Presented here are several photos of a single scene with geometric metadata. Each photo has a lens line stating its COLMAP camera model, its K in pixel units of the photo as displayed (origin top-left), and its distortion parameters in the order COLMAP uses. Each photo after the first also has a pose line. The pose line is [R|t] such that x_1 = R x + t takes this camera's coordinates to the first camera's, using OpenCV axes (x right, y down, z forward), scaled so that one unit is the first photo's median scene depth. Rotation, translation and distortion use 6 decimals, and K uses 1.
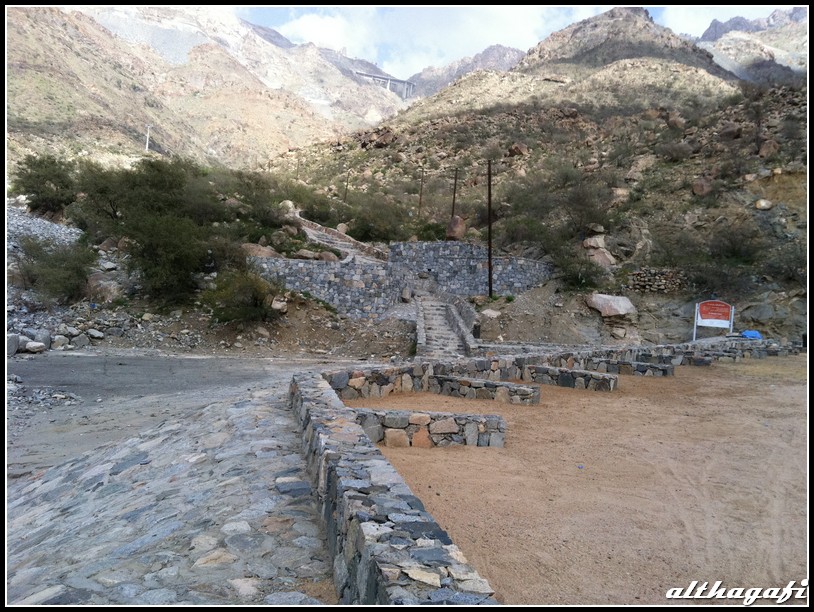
lens RADIAL K [[747.5, 0, 407.0], [0, 747.5, 306.0], [0, 0, 1]] dist [0.000910, -0.009319]
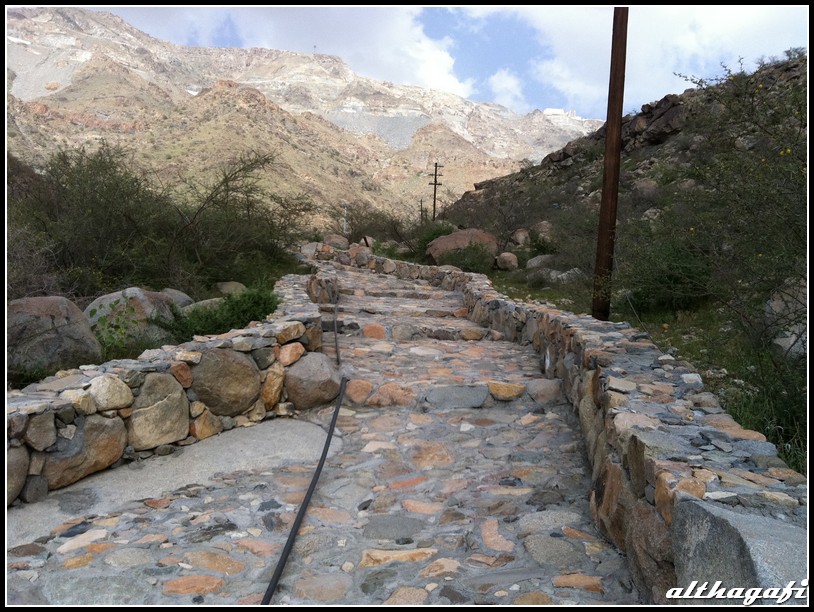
lens RADIAL K [[747.5, 0, 407.0], [0, 747.5, 306.0], [0, 0, 1]] dist [0.000910, -0.009319]
pose [[0.945912, -0.080493, -0.314280, -0.011189], [0.049432, 0.993180, -0.105593, -0.018714], [0.320636, 0.084346, 0.943440, 0.133463]]
